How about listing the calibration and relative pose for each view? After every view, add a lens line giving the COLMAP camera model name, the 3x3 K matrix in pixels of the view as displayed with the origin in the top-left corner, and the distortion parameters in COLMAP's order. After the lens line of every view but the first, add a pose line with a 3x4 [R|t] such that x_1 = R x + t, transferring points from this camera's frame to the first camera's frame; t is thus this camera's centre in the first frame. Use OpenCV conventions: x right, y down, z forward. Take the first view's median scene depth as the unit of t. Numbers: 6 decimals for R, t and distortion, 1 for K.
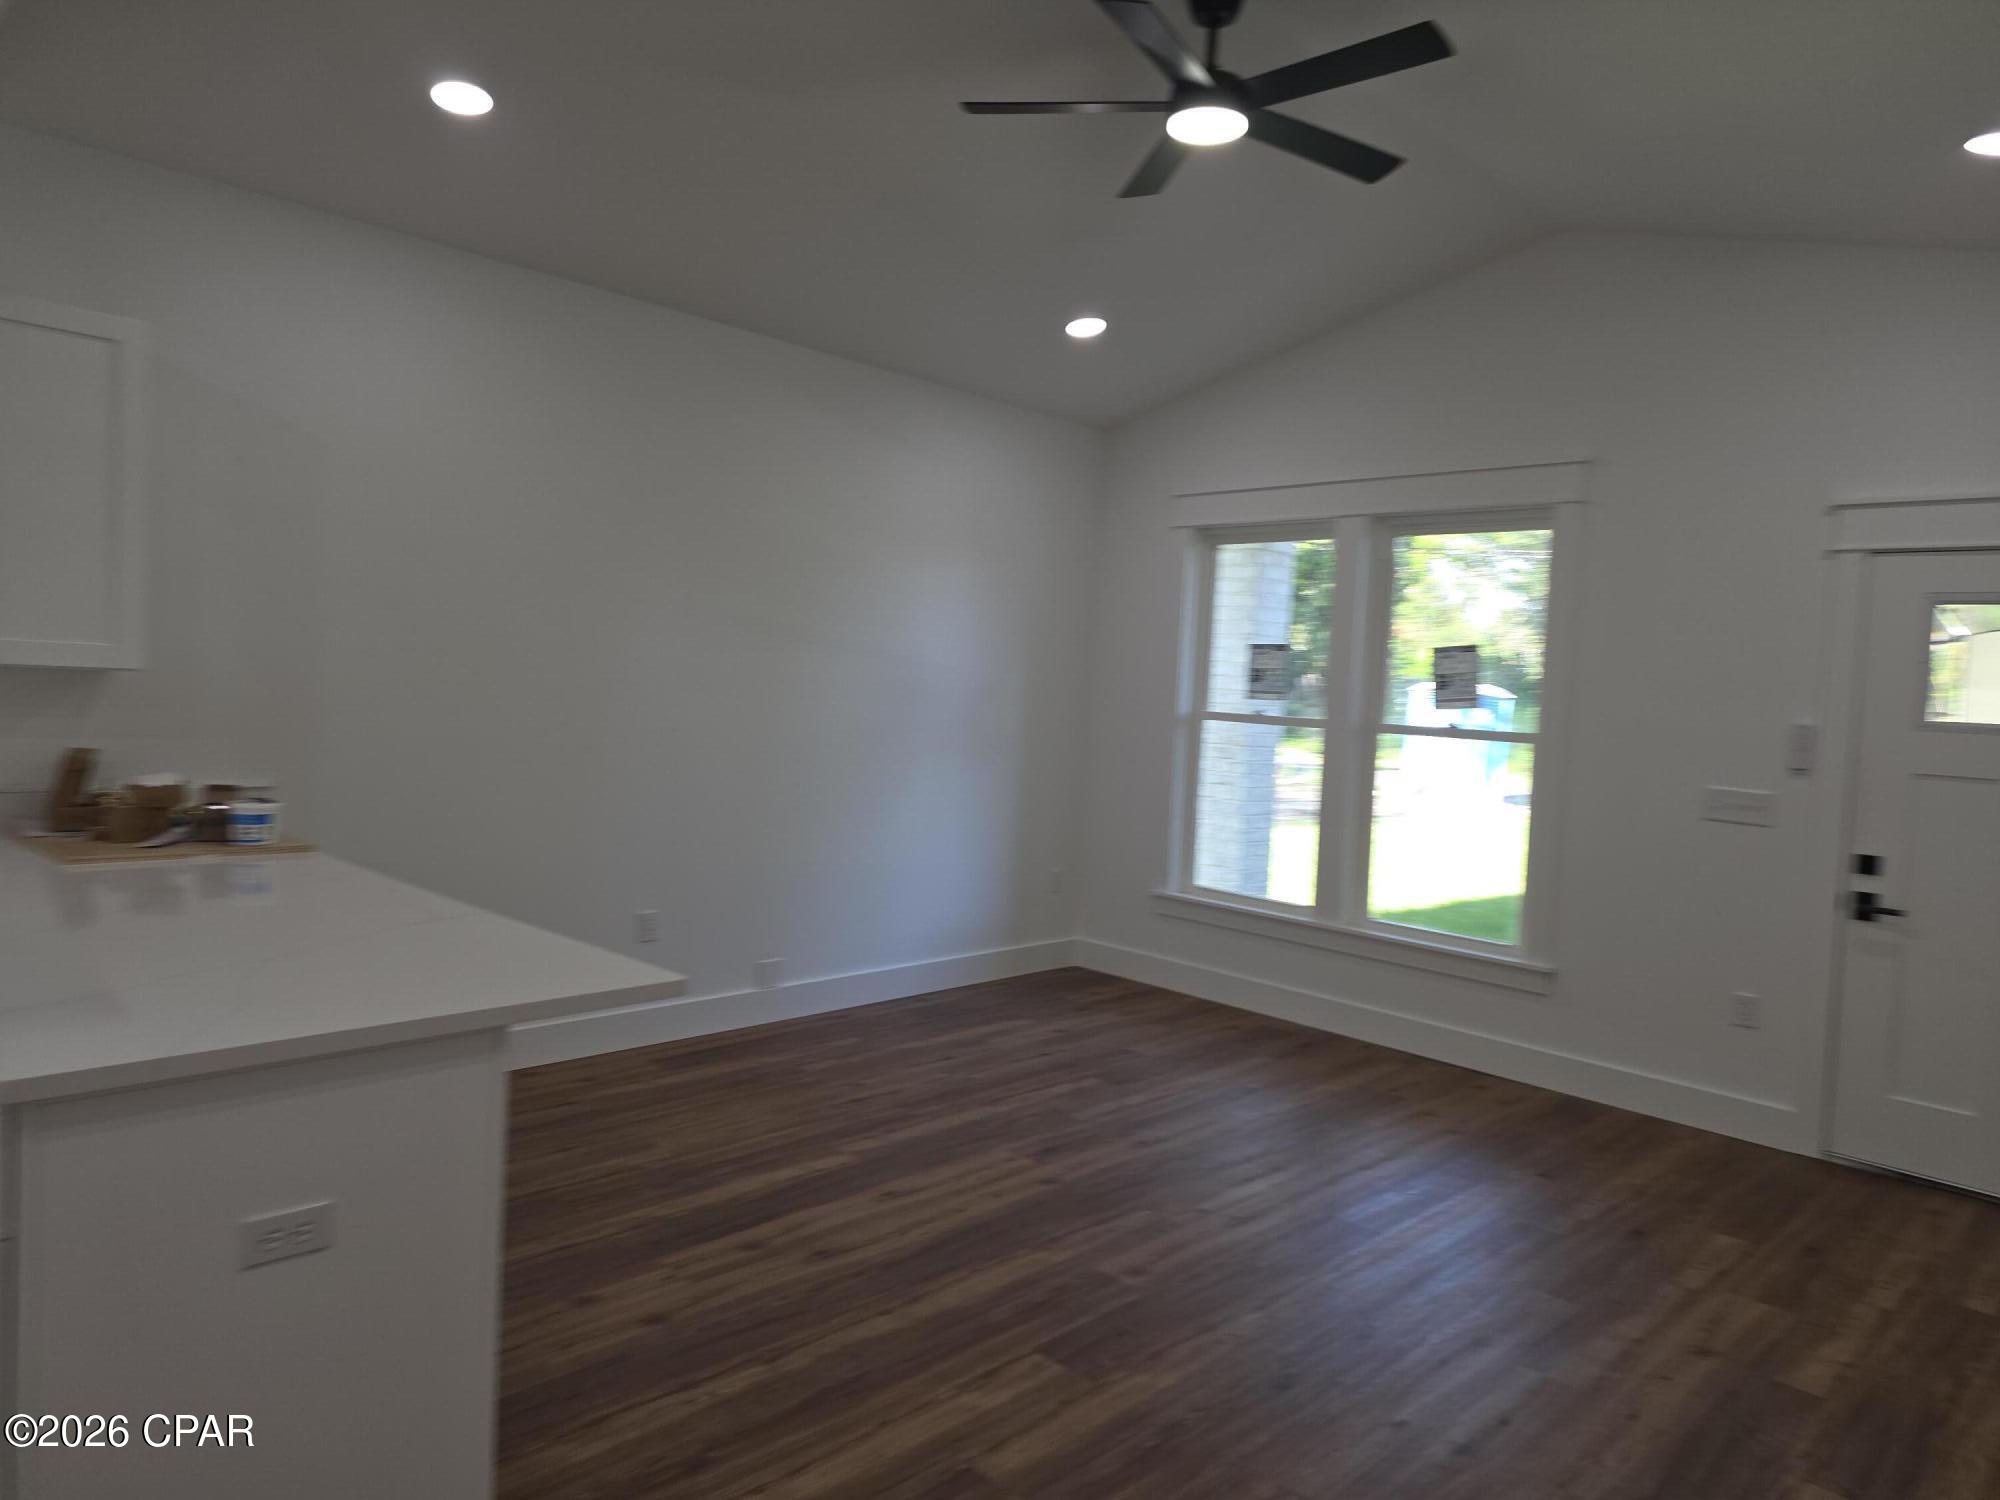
lens RADIAL K [[1317.5, 0, 1010.5], [0, 1317.5, 747.6], [0, 0, 1]] dist [0.075183, -0.053686]
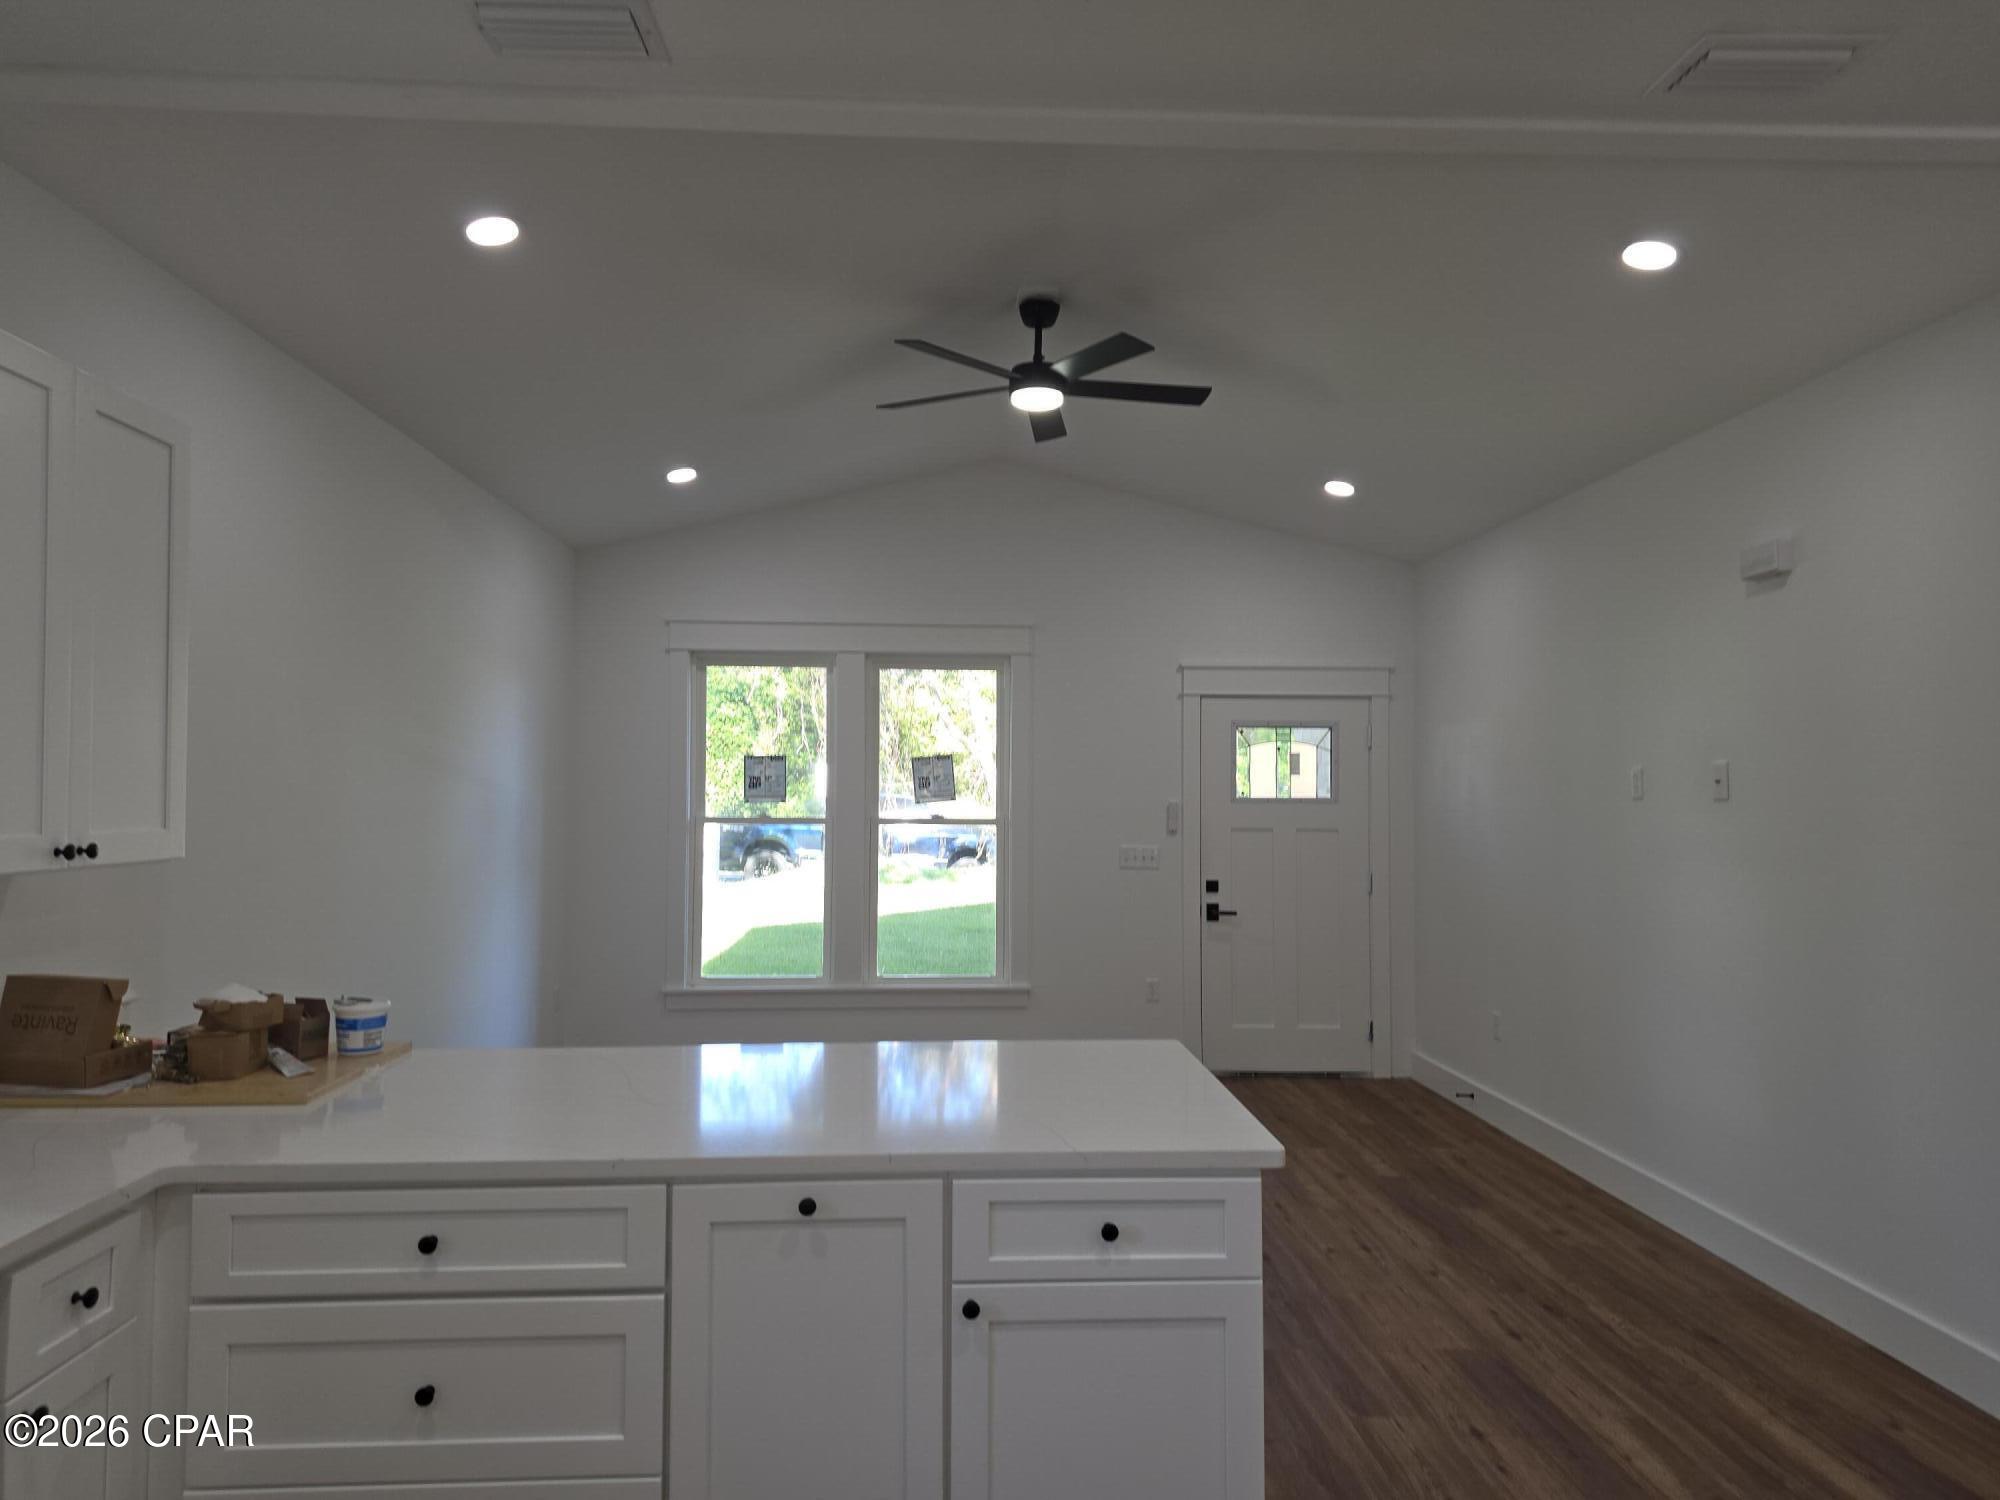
lens RADIAL K [[1317.5, 0, 991.3], [0, 1317.5, 761.8], [0, 0, 1]] dist [0.075183, -0.053686]
pose [[0.681110, -0.033431, 0.731417, -0.745352], [0.066291, 0.997670, -0.016131, -0.058424], [-0.729174, 0.059473, 0.681739, 0.100382]]
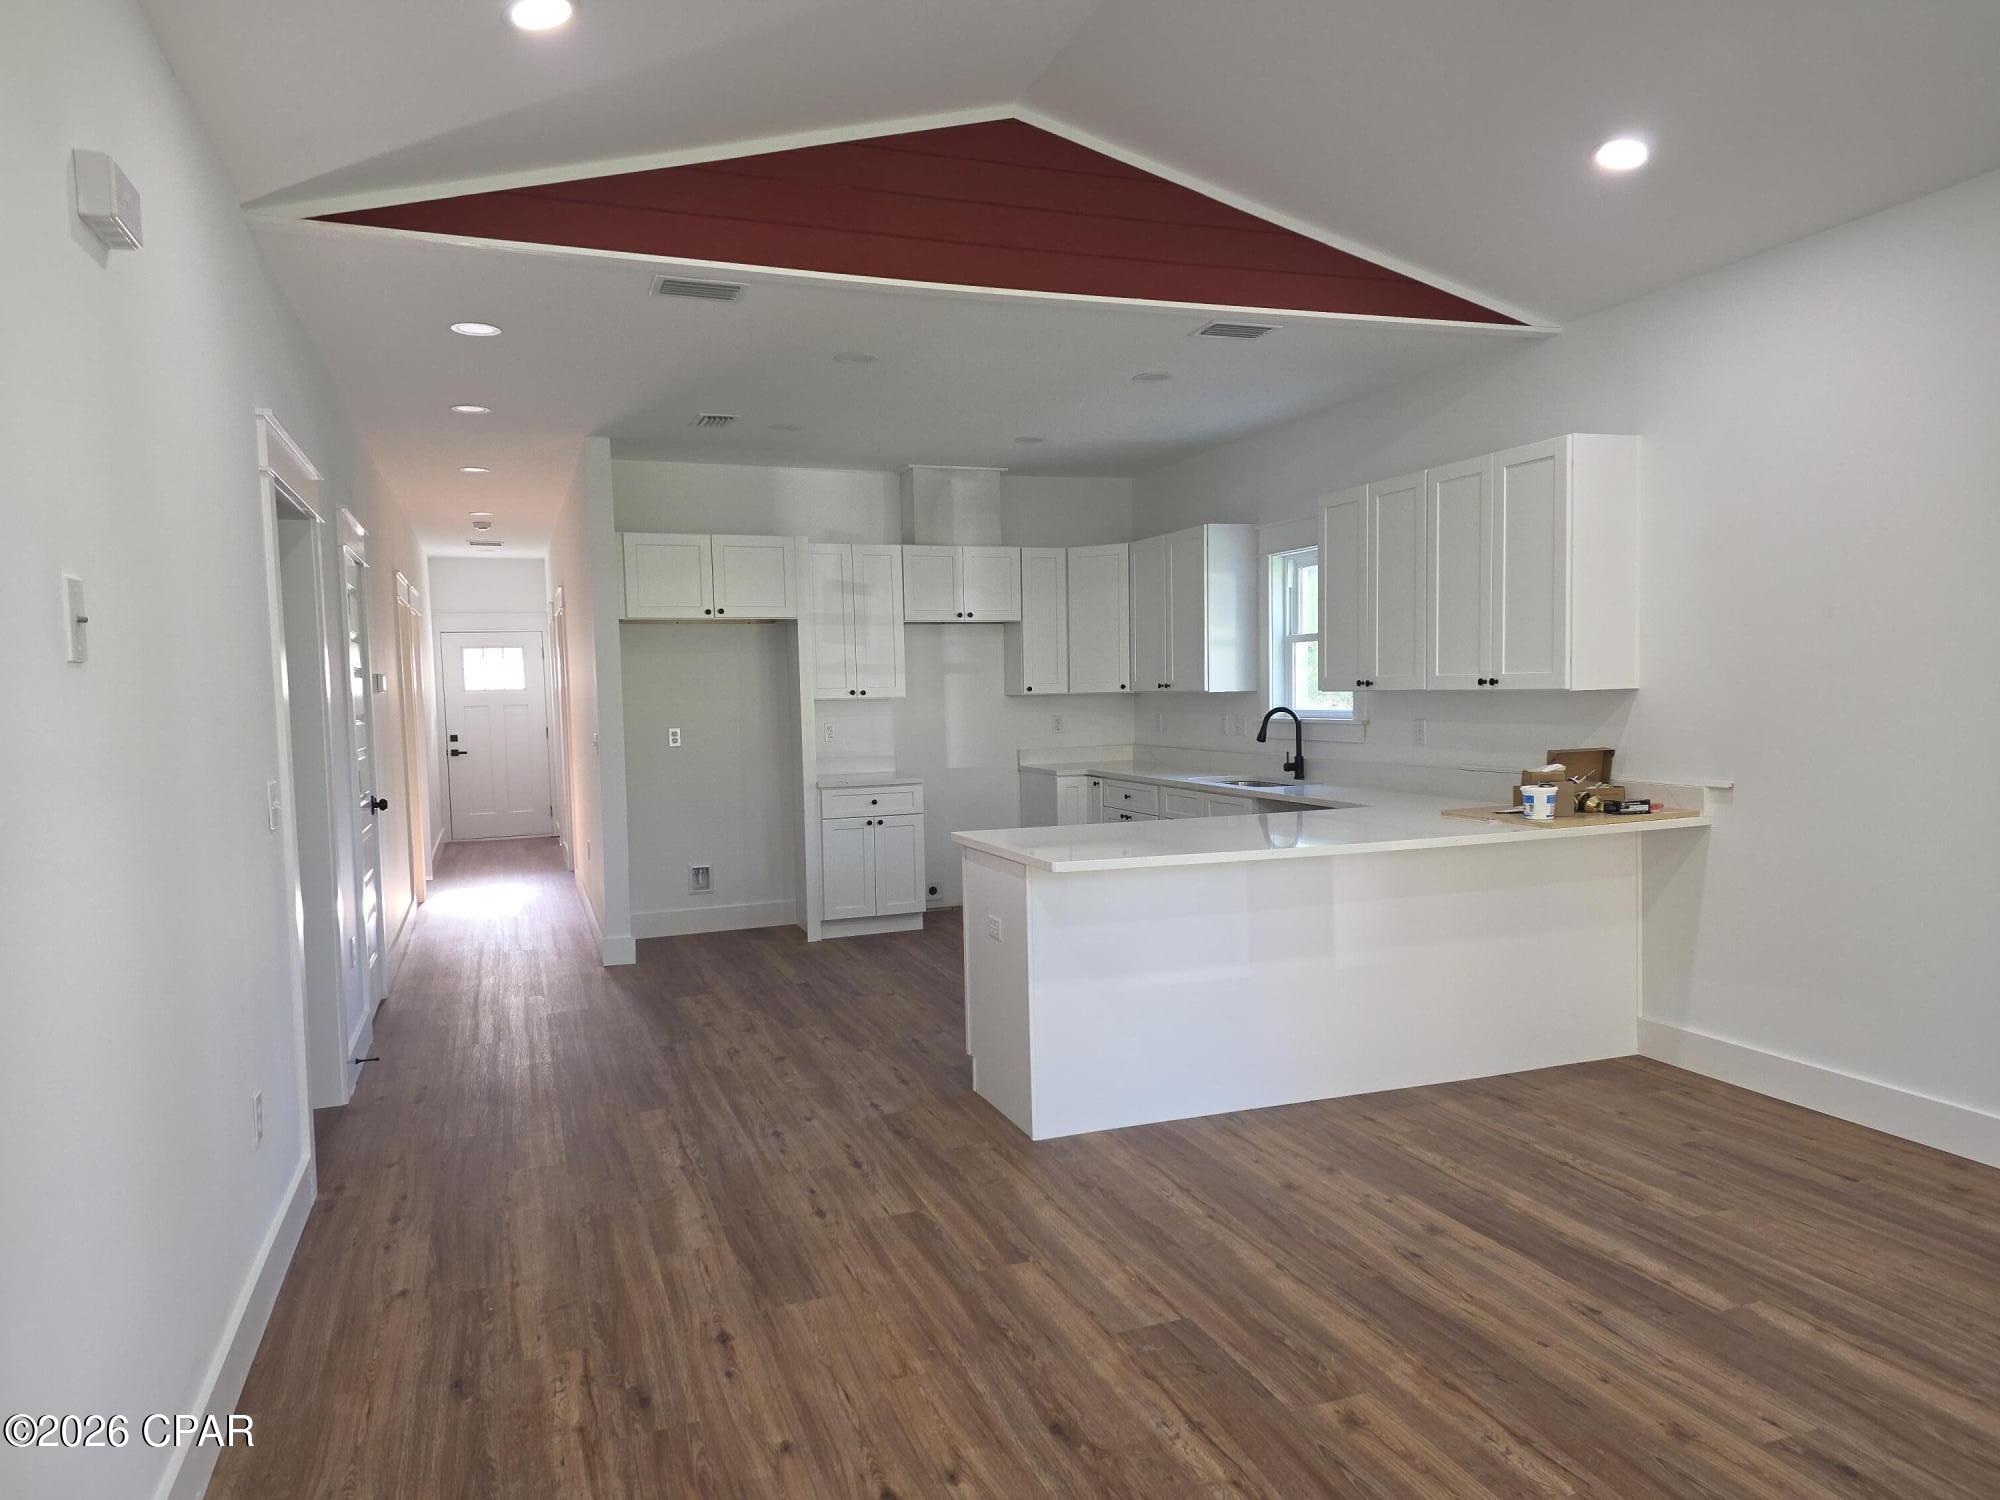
lens RADIAL K [[1317.5, 0, 996.9], [0, 1317.5, 764.4], [0, 0, 1]] dist [0.075183, -0.053686]
pose [[-0.430128, 0.011340, -0.902697, 0.691209], [-0.043579, 0.998495, 0.033309, -0.001306], [0.901716, 0.053666, -0.428986, 0.887636]]
